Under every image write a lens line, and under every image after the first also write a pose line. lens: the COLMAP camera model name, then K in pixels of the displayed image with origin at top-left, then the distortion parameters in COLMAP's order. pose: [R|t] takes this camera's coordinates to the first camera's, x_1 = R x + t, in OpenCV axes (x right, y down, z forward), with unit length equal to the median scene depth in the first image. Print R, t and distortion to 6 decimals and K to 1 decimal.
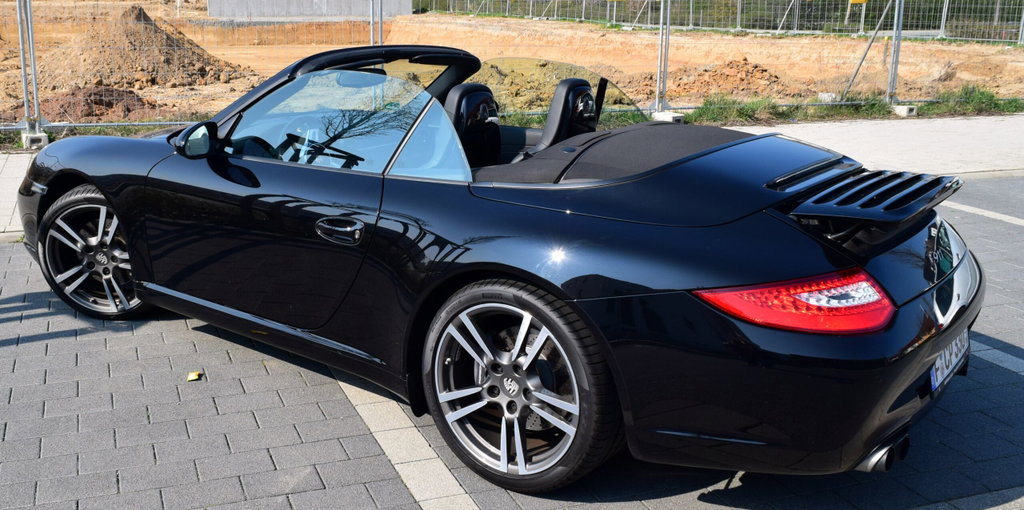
lens RADIAL K [[1098.8, 0, 512.0], [0, 1098.8, 255.0], [0, 0, 1]] dist [-0.006215, -0.004392]
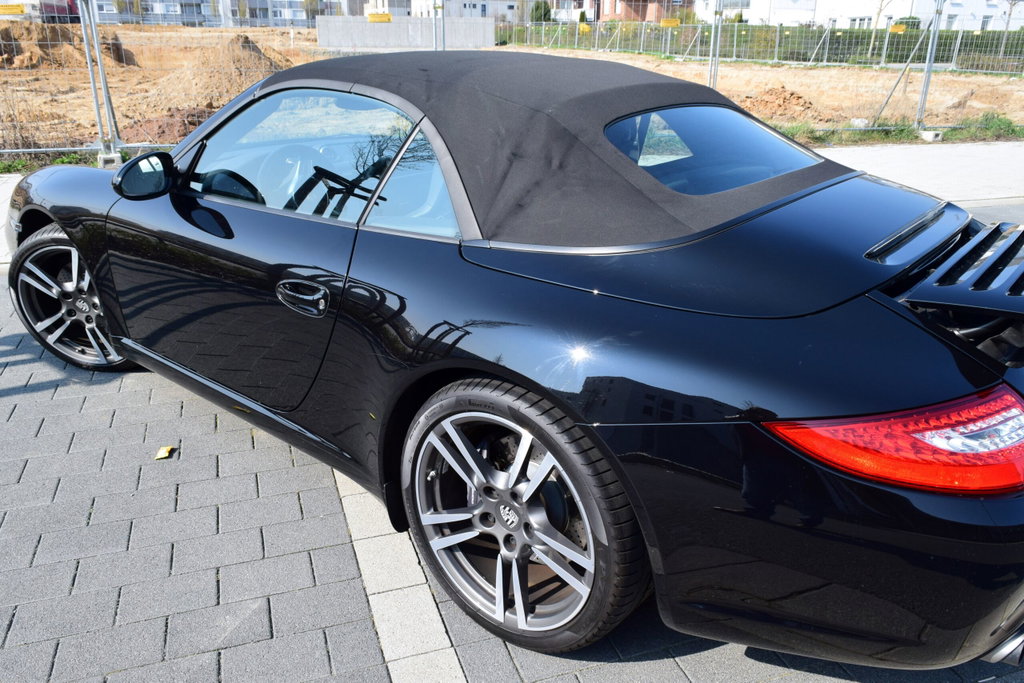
lens RADIAL K [[815.1, 0, 550.5], [0, 815.1, 373.7], [0, 0, 1]] dist [-0.006405, -0.003299]
pose [[0.999019, 0.018980, -0.040002, 0.039879], [-0.012374, 0.987146, 0.159342, -0.056540], [0.042512, -0.158691, 0.986413, 0.376327]]
